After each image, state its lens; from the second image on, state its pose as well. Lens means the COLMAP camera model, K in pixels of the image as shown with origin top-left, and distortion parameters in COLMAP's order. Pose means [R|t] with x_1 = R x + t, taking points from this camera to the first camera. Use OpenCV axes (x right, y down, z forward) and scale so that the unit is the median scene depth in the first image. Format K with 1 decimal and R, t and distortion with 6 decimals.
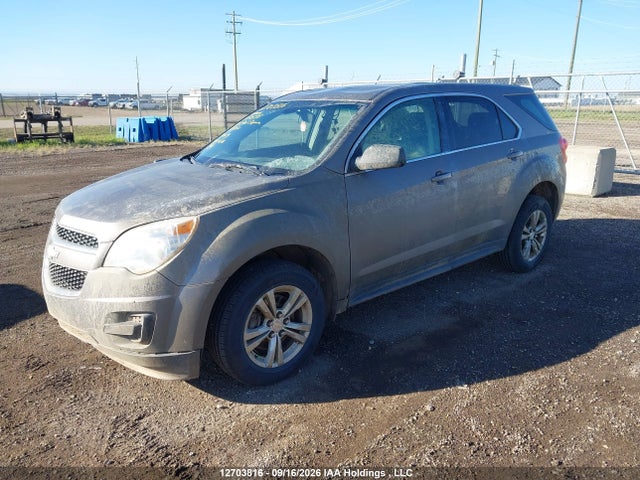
lens RADIAL K [[517.5, 0, 320.0], [0, 517.5, 240.0], [0, 0, 1]] dist [0.011757, 0.001243]
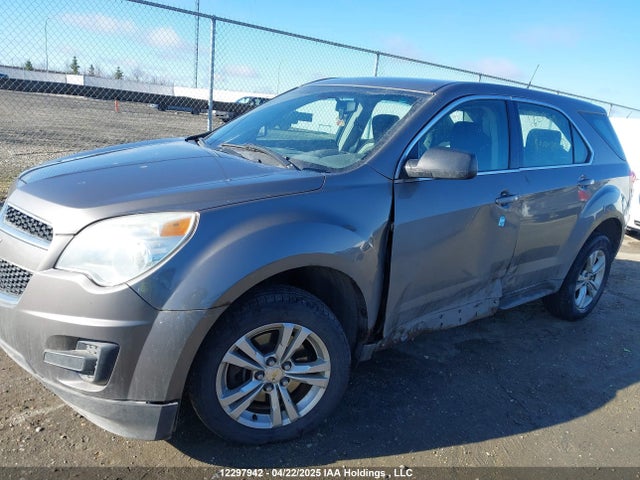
lens RADIAL K [[497.8, 0, 320.0], [0, 497.8, 240.0], [0, 0, 1]] dist [0.056612, 0.001308]
pose [[0.993178, 0.116536, 0.004127, -0.054604], [-0.116492, 0.993146, -0.009550, -0.020080], [-0.005211, 0.009004, 0.999946, 0.259287]]
